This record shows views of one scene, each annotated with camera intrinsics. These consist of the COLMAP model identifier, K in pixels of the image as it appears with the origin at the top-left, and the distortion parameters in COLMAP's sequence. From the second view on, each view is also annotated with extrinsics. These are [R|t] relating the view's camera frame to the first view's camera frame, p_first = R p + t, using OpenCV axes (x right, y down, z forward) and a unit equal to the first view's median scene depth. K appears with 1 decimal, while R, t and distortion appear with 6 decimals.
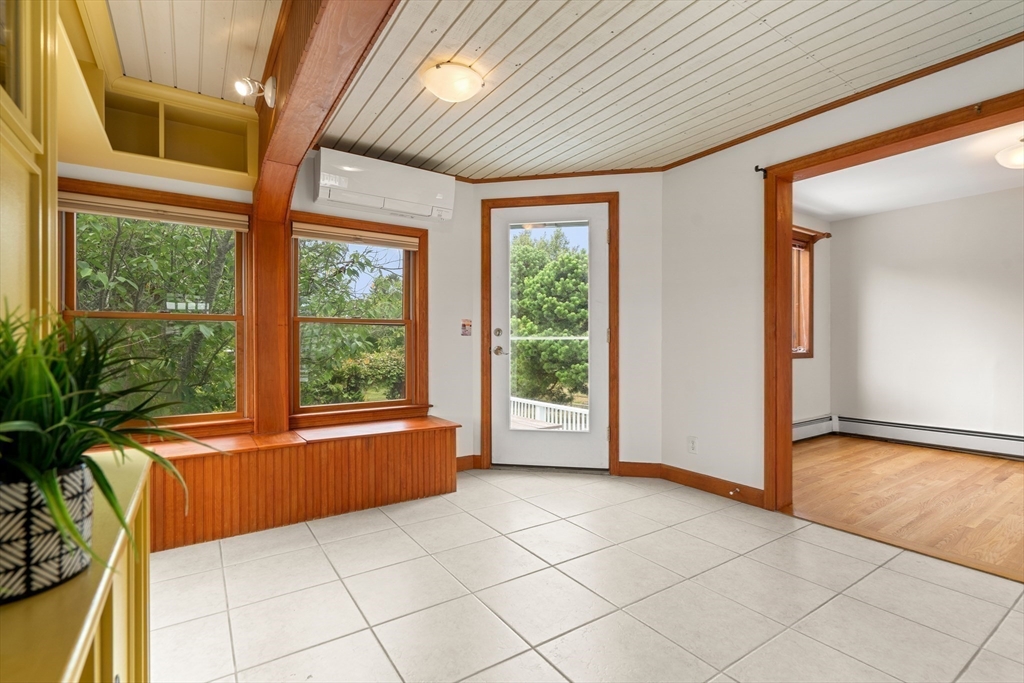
lens RADIAL K [[470.0, 0, 507.0], [0, 470.0, 344.0], [0, 0, 1]] dist [-0.000470, 0.000666]
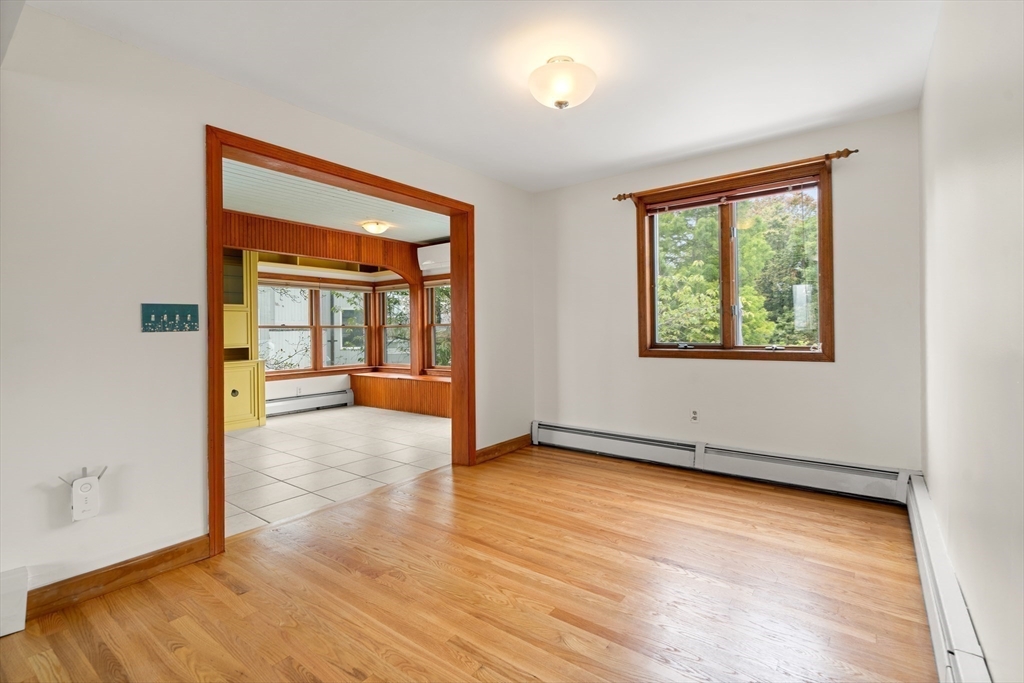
lens RADIAL K [[470.0, 0, 512.9], [0, 470.0, 328.3], [0, 0, 1]] dist [-0.000470, 0.000666]
pose [[0.337671, -0.004994, -0.941251, 1.087680], [0.008637, 0.999960, -0.002207, -0.016517], [0.941225, -0.007384, 0.337700, 0.411242]]
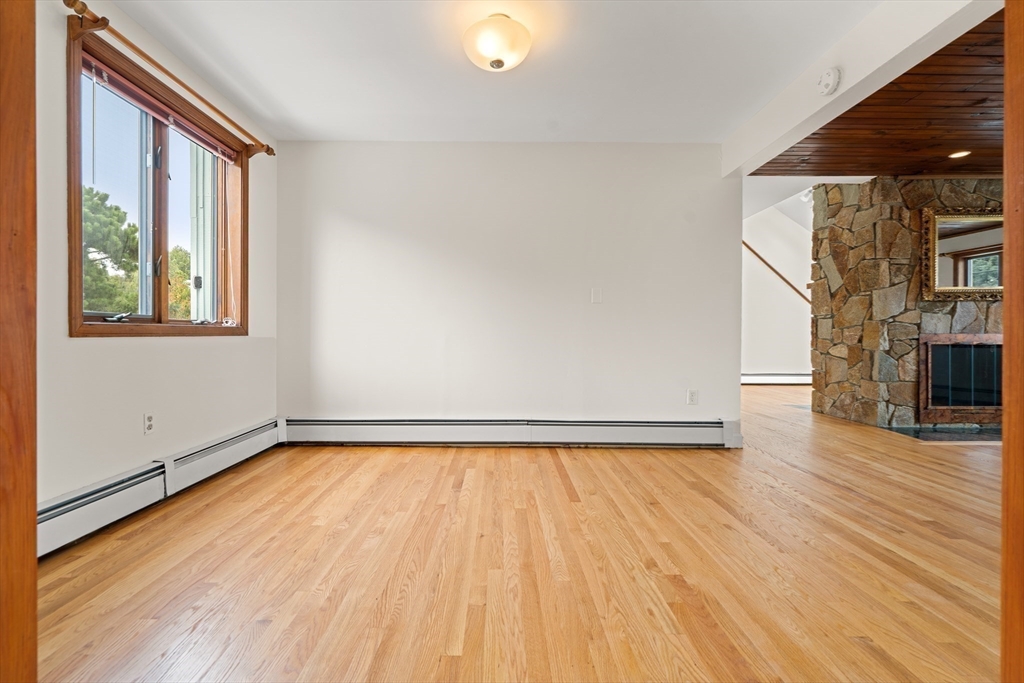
lens RADIAL K [[470.0, 0, 505.4], [0, 470.0, 337.0], [0, 0, 1]] dist [-0.000470, 0.000666]
pose [[0.552928, -0.004048, 0.833219, 0.312889], [-0.000725, 0.999985, 0.005339, 0.028102], [-0.833229, -0.003556, 0.552917, 0.353849]]
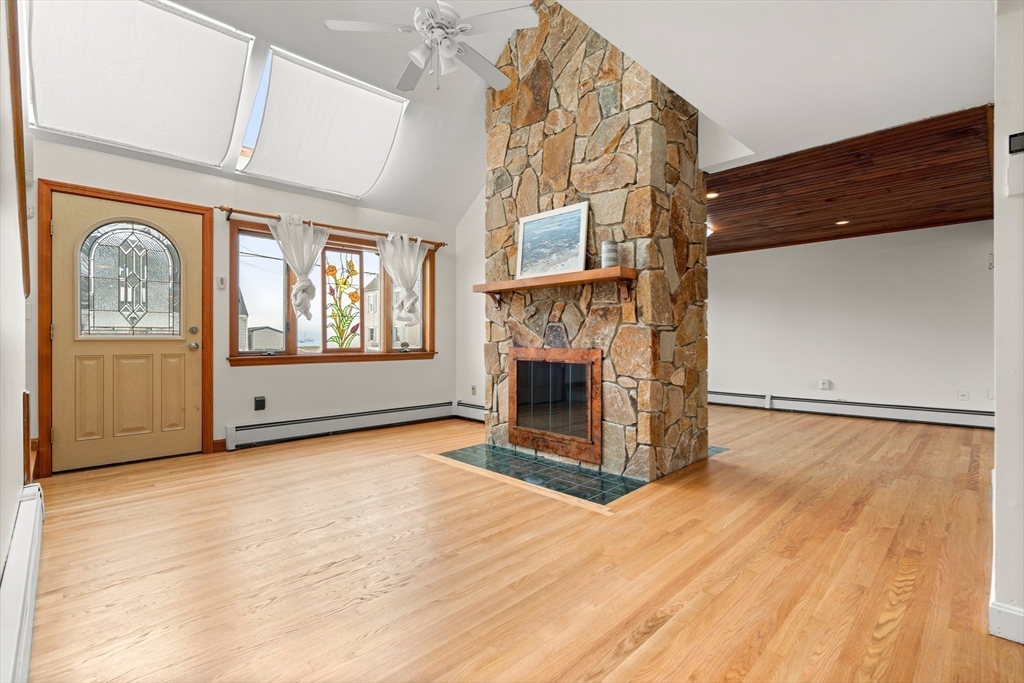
lens RADIAL K [[470.0, 0, 507.3], [0, 470.0, 340.5], [0, 0, 1]] dist [-0.000470, 0.000666]
pose [[-0.982854, 0.008927, -0.184167, 1.915867], [0.008453, 0.999959, 0.003359, 0.001871], [0.184189, 0.001744, -0.982889, 0.969948]]
